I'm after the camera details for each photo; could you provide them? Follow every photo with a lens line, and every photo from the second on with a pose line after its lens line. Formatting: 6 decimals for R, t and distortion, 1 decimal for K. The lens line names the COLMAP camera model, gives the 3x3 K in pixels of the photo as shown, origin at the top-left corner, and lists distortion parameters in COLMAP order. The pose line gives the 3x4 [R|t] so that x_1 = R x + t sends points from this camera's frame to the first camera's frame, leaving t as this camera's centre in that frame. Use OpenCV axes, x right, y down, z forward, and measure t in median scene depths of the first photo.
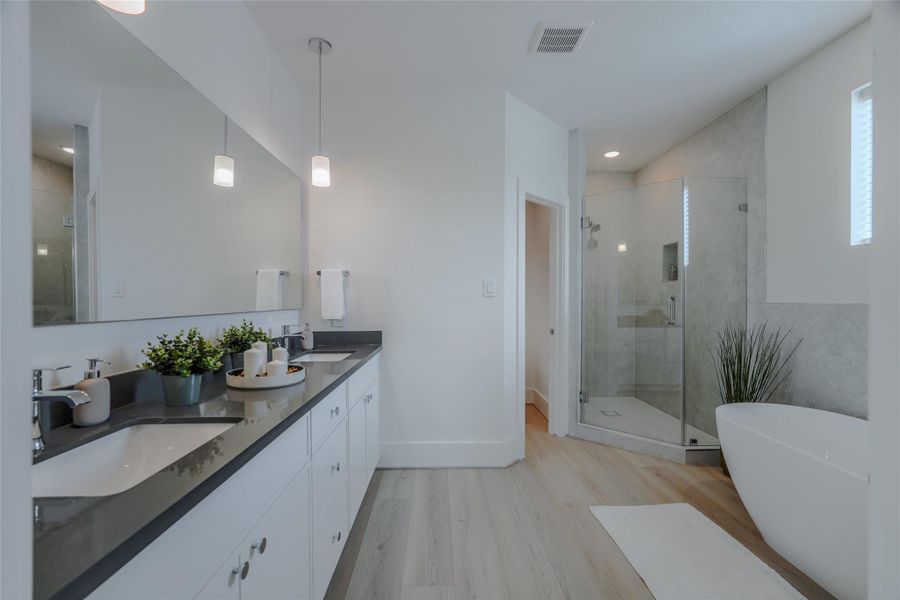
lens RADIAL K [[399.2, 0, 448.0], [0, 399.2, 301.0], [0, 0, 1]] dist [-0.017093, 0.006548]
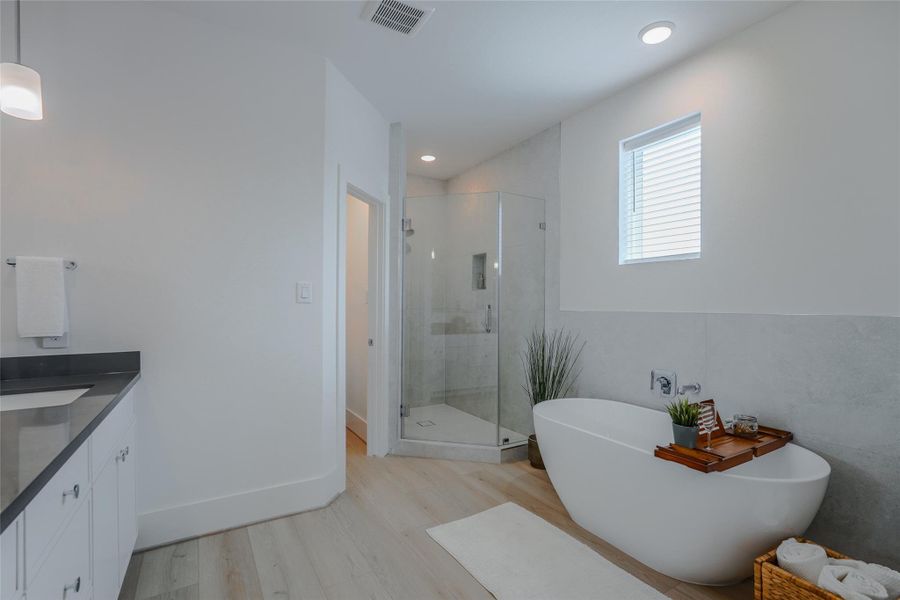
lens RADIAL K [[412.5, 0, 451.3], [0, 412.5, 309.6], [0, 0, 1]] dist [-0.014951, 0.000159]
pose [[0.853789, 0.000511, 0.520618, -0.078134], [-0.003494, 0.999983, 0.004750, -0.002642], [-0.520607, -0.005875, 0.853776, 0.122623]]
